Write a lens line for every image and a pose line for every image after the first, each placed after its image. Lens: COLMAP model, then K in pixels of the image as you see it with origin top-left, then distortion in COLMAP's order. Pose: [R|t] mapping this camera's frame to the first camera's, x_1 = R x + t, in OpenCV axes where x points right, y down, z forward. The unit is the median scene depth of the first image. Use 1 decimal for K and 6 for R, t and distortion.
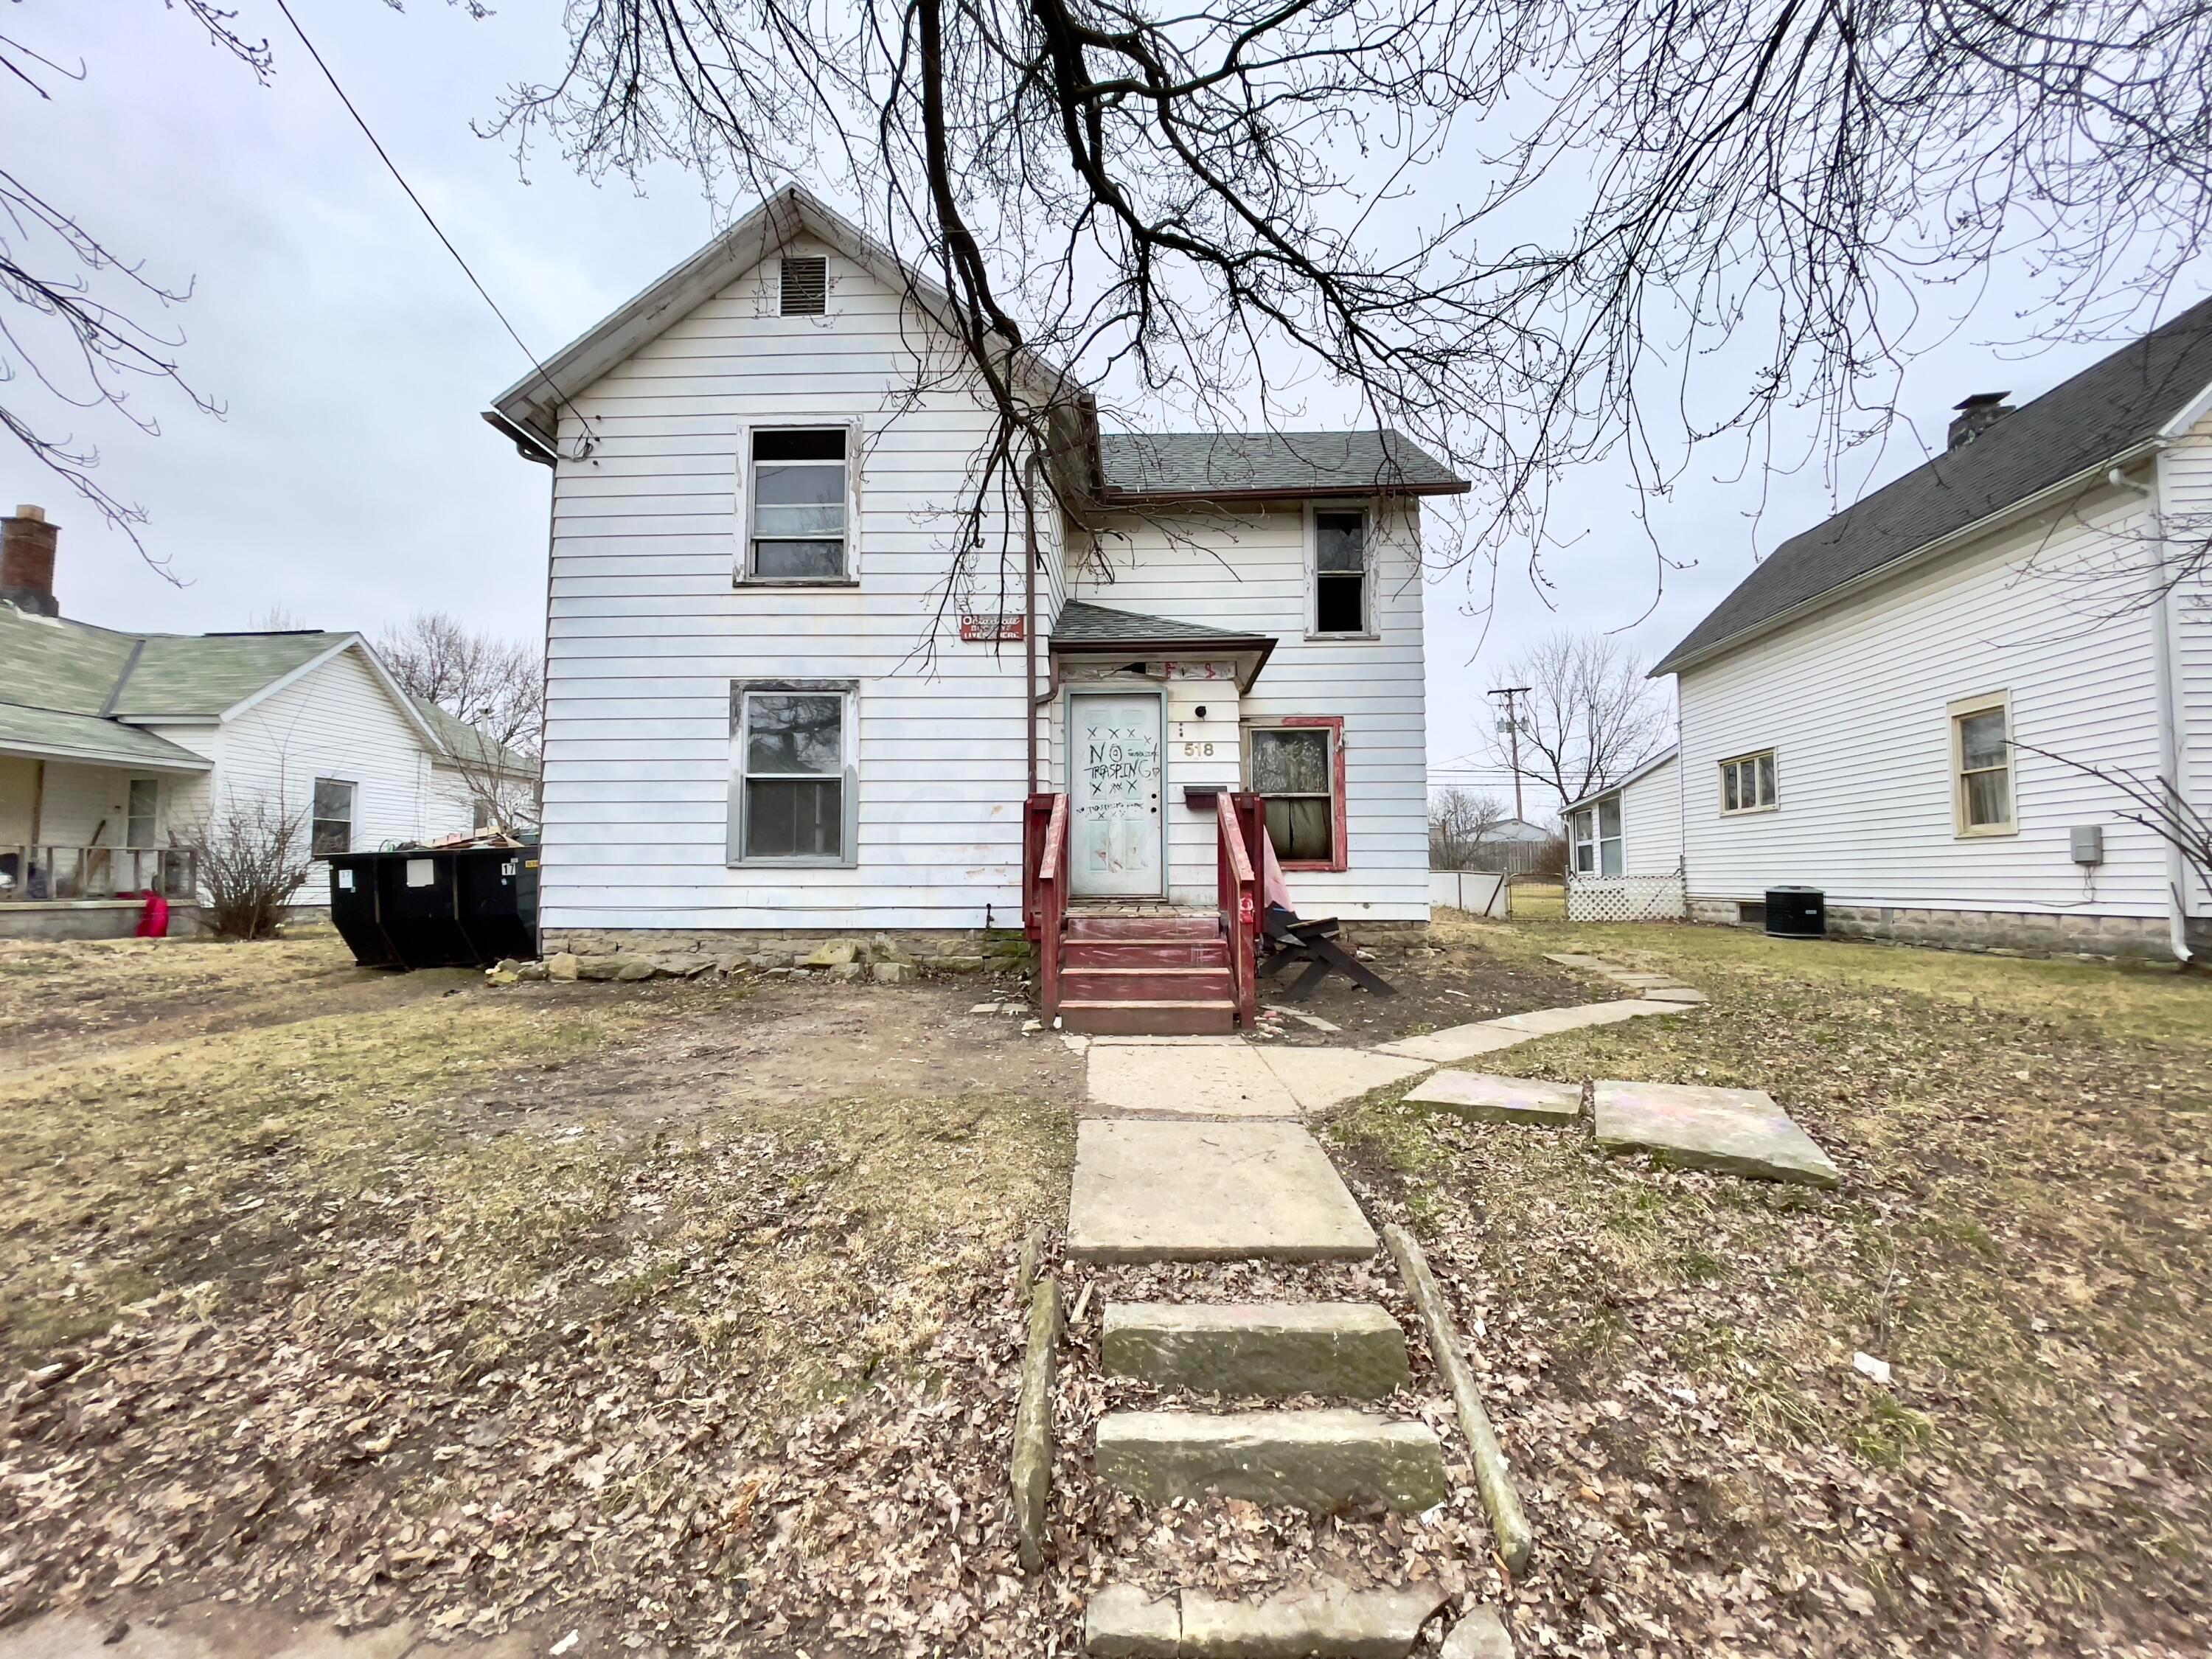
lens RADIAL K [[924.7, 0, 1115.9], [0, 924.7, 828.3], [0, 0, 1]] dist [-0.010422, 0.003859]
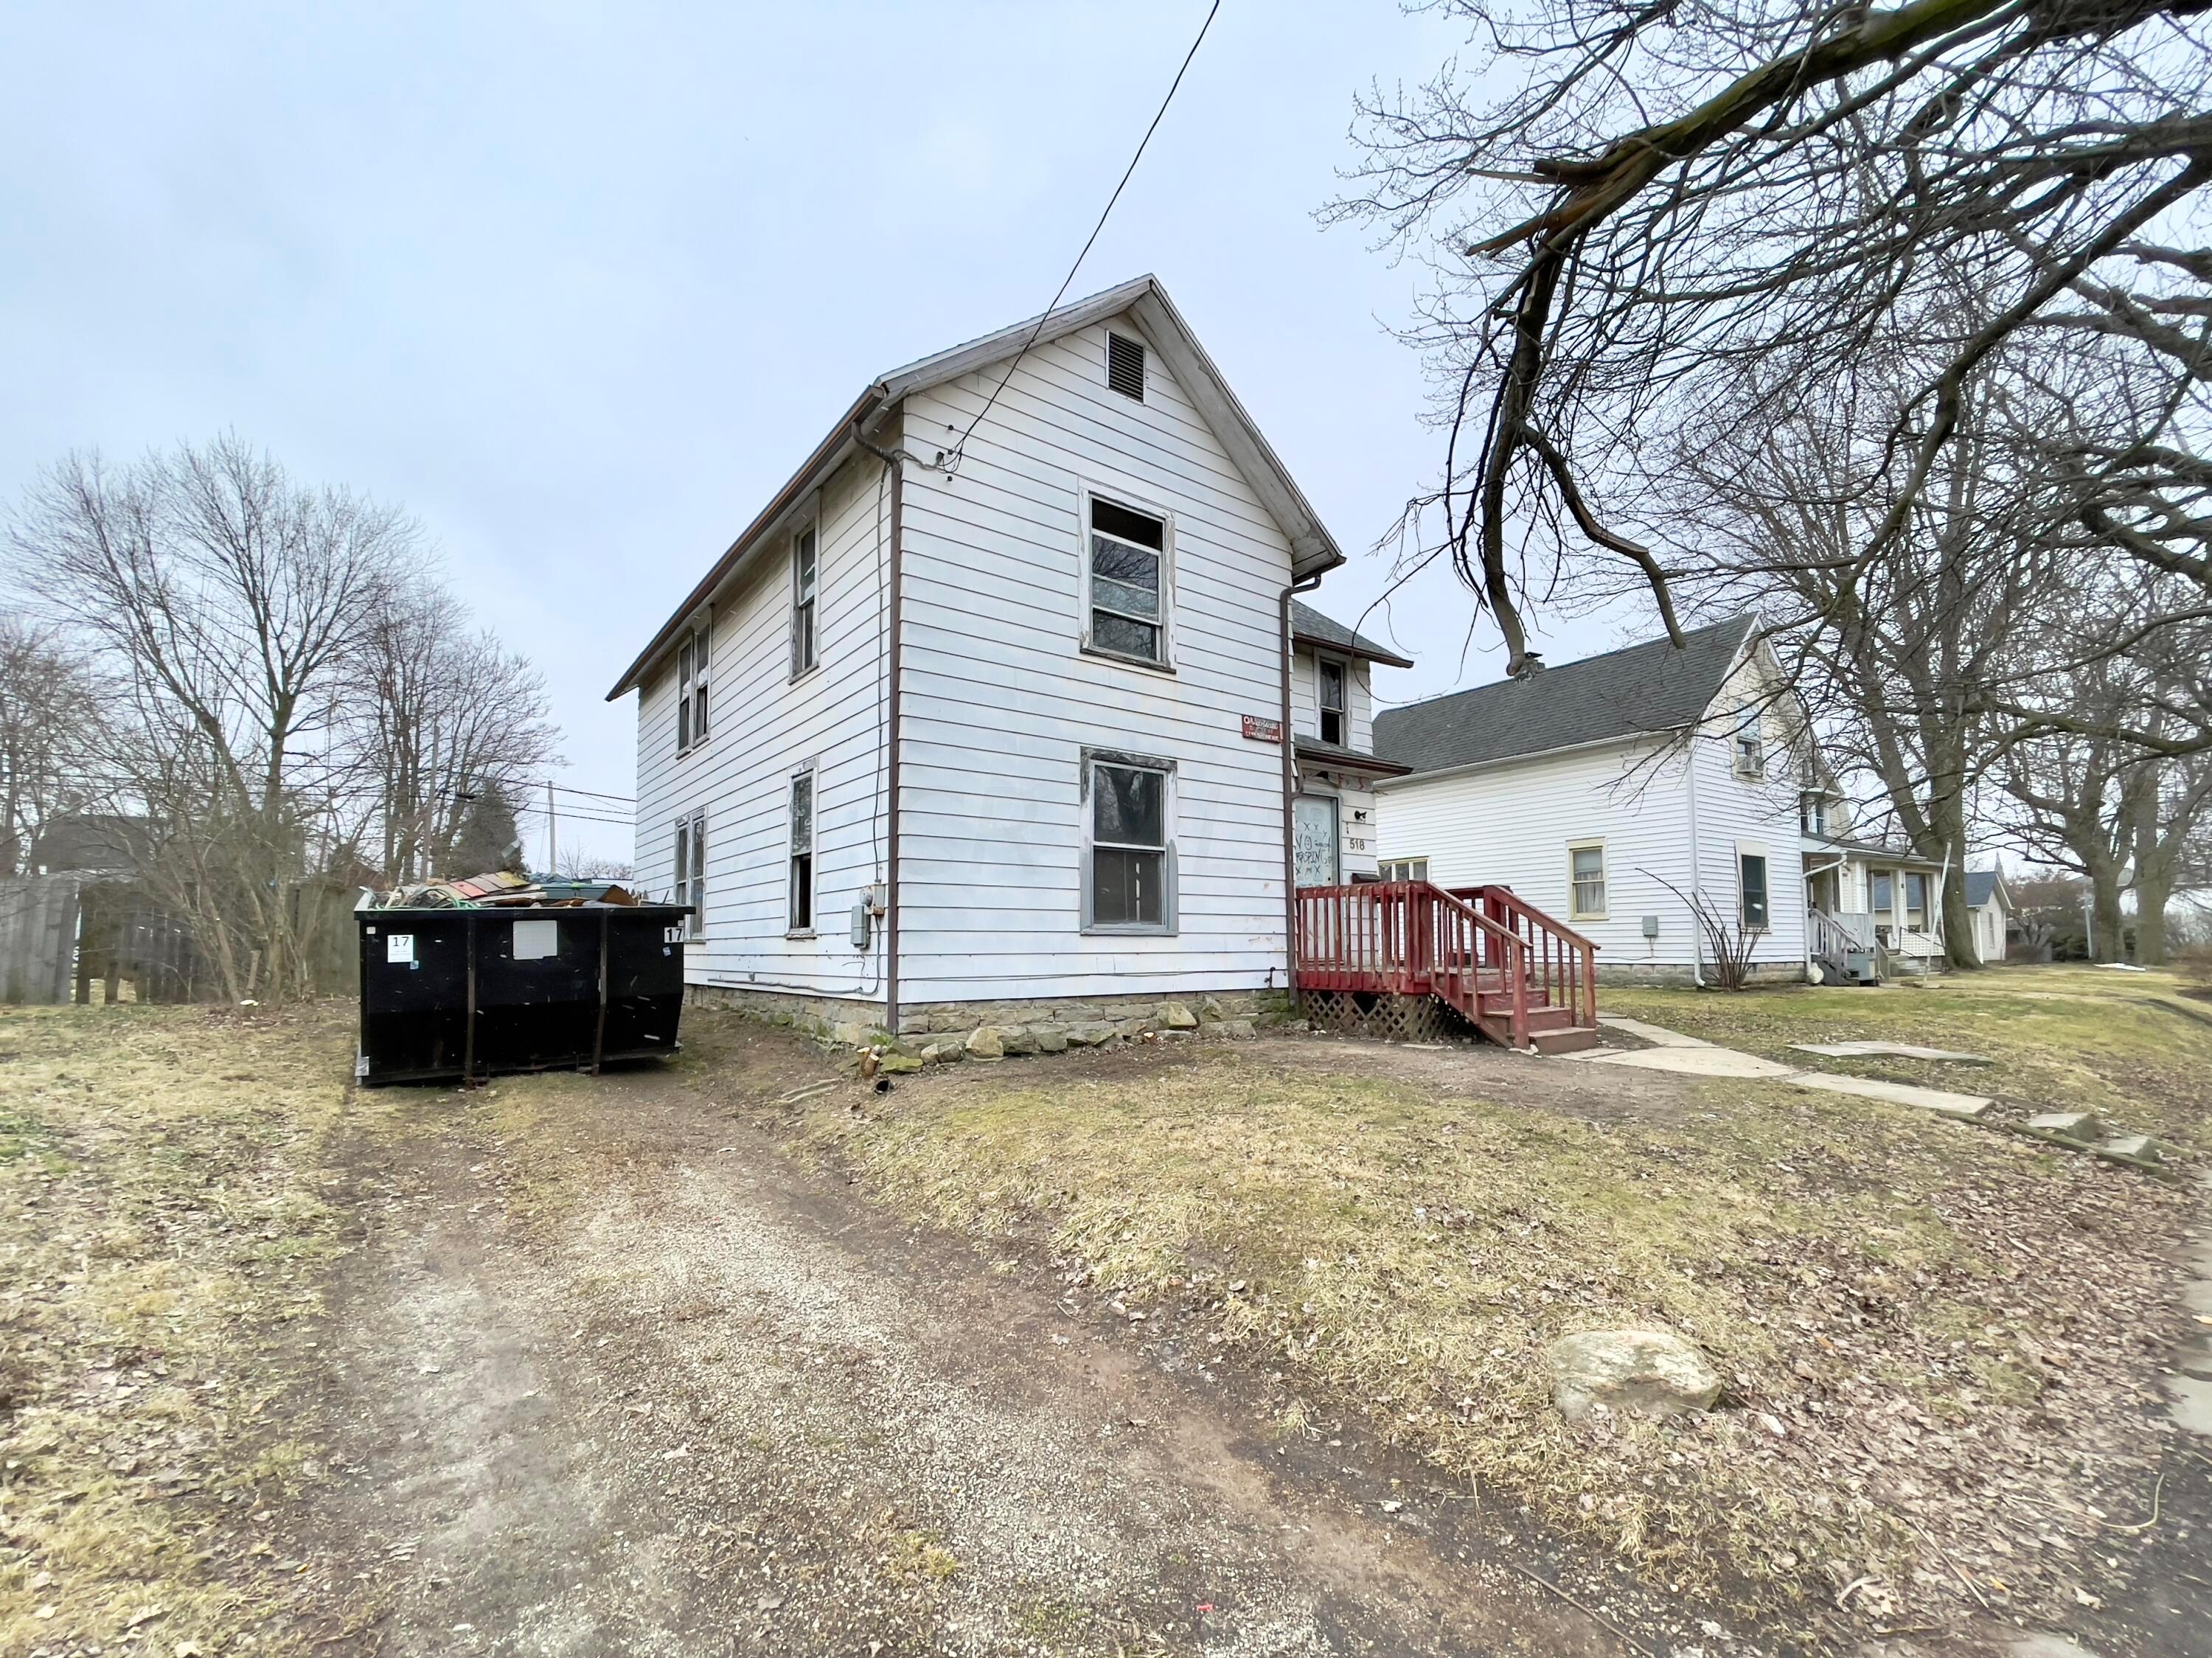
lens RADIAL K [[924.7, 0, 1117.8], [0, 924.7, 908.5], [0, 0, 1]] dist [-0.010422, 0.003859]
pose [[0.791657, 0.020916, 0.610607, -0.985499], [-0.031874, 0.999467, 0.007088, 0.005647], [-0.610134, -0.025074, 0.791902, 0.183369]]
